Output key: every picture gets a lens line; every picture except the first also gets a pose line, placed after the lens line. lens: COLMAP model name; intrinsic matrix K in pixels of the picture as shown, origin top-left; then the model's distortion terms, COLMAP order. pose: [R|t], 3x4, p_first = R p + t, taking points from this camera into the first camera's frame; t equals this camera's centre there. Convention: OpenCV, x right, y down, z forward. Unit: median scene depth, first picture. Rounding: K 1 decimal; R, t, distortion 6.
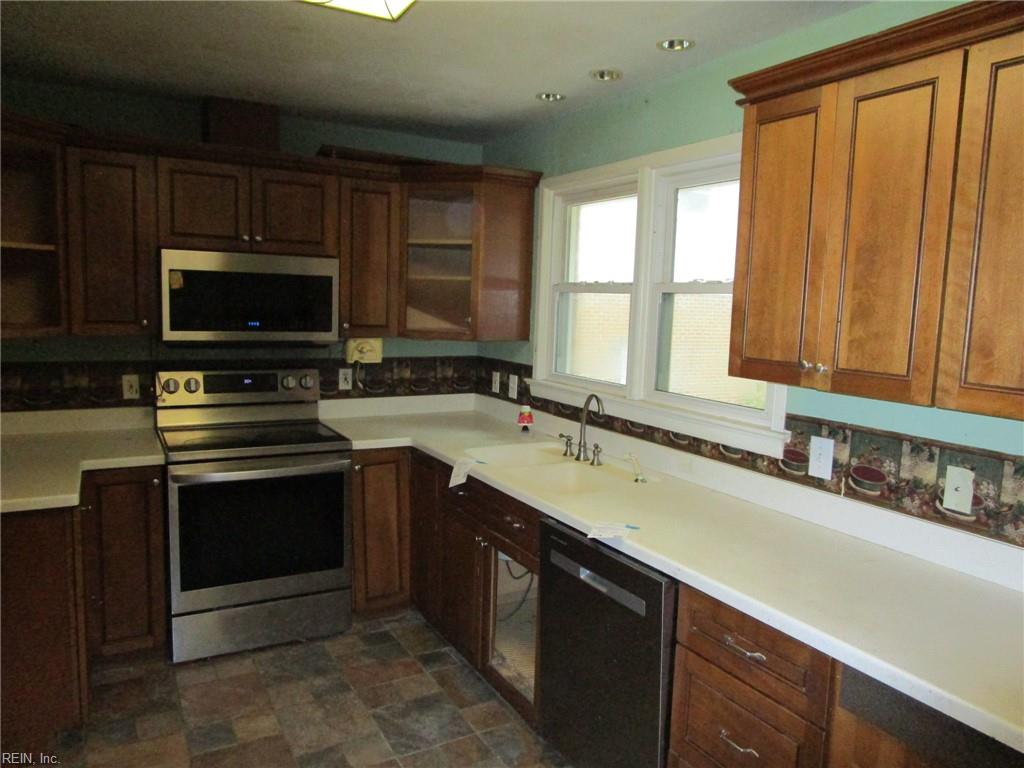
lens RADIAL K [[738.2, 0, 512.0], [0, 738.2, 384.0], [0, 0, 1]] dist [-0.019521, 0.001605]
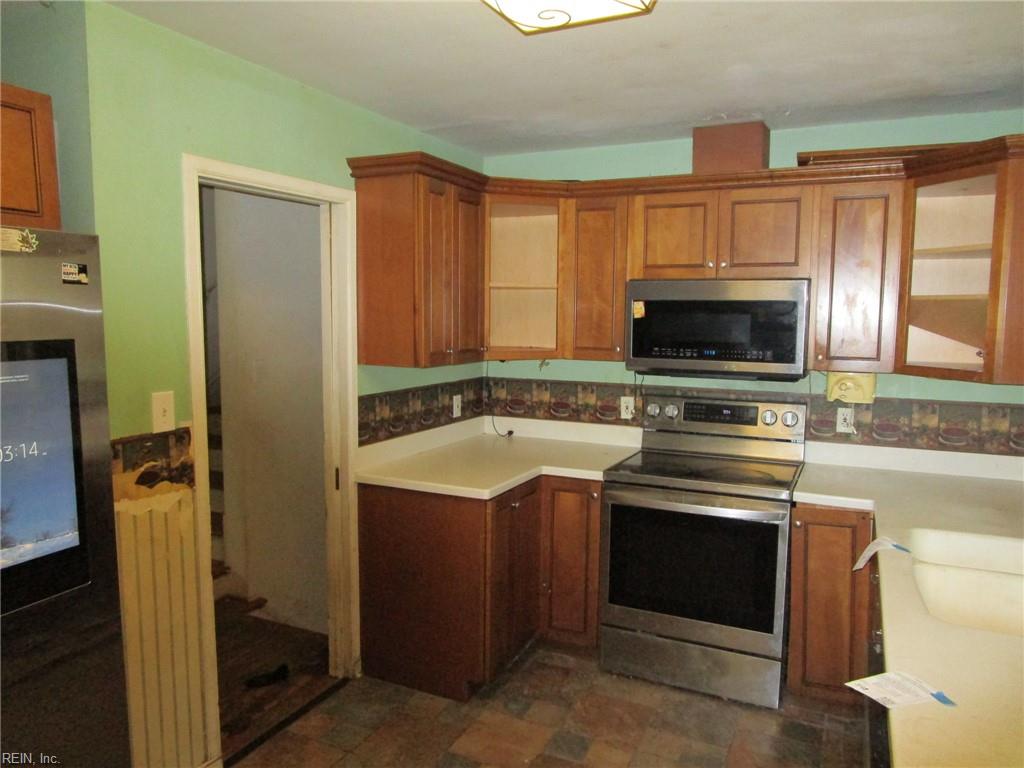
lens RADIAL K [[738.2, 0, 512.0], [0, 738.2, 384.0], [0, 0, 1]] dist [-0.019521, 0.001605]
pose [[0.565969, 0.056736, -0.822472, 0.290537], [-0.084552, 0.996363, 0.010548, -0.028532], [0.820080, 0.063572, 0.568707, 0.231721]]
